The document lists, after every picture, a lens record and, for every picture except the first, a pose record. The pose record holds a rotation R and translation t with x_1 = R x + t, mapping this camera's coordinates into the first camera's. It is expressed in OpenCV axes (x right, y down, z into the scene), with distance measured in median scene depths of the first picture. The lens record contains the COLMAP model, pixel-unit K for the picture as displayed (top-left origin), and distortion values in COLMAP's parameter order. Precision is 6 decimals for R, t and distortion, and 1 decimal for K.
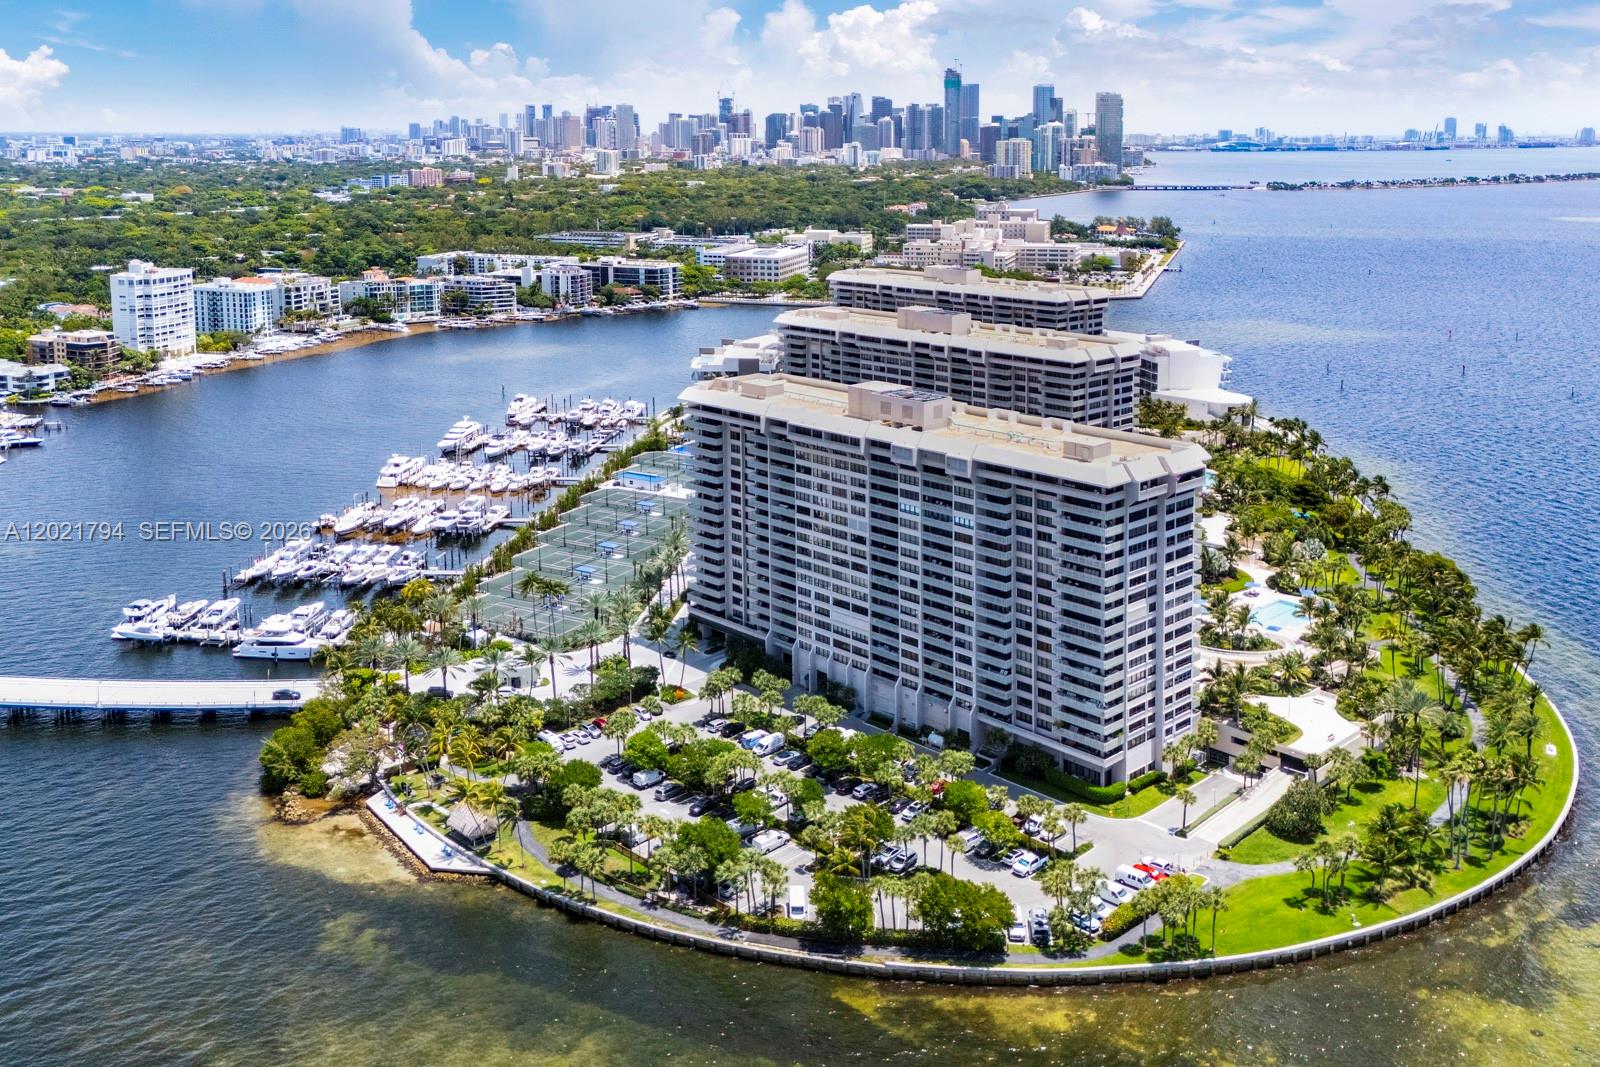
lens RADIAL K [[1455.8, 0, 783.7], [0, 1455.8, 614.4], [0, 0, 1]] dist [0.070746, -0.021245]
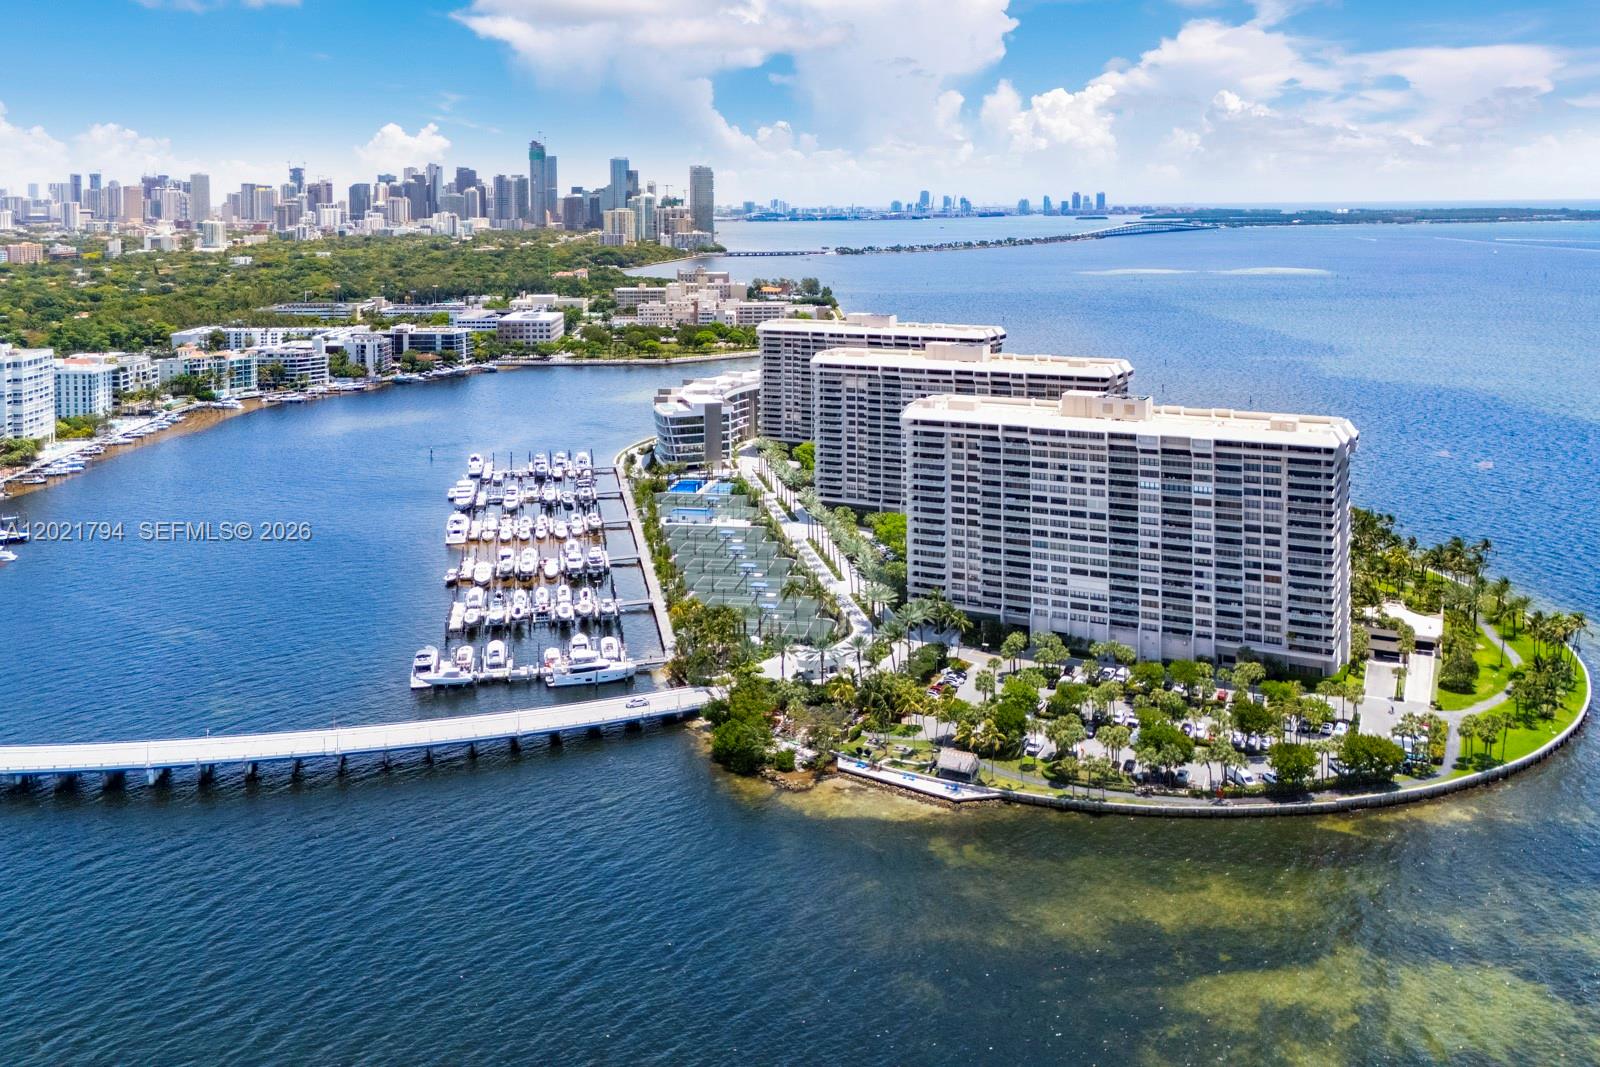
lens RADIAL K [[1455.8, 0, 823.0], [0, 1455.8, 646.1], [0, 0, 1]] dist [0.070746, -0.021245]
pose [[0.924263, -0.121154, 0.362021, -0.352202], [0.130215, 0.991486, -0.000637, 0.015976], [-0.358861, 0.047729, 0.932170, -0.039442]]
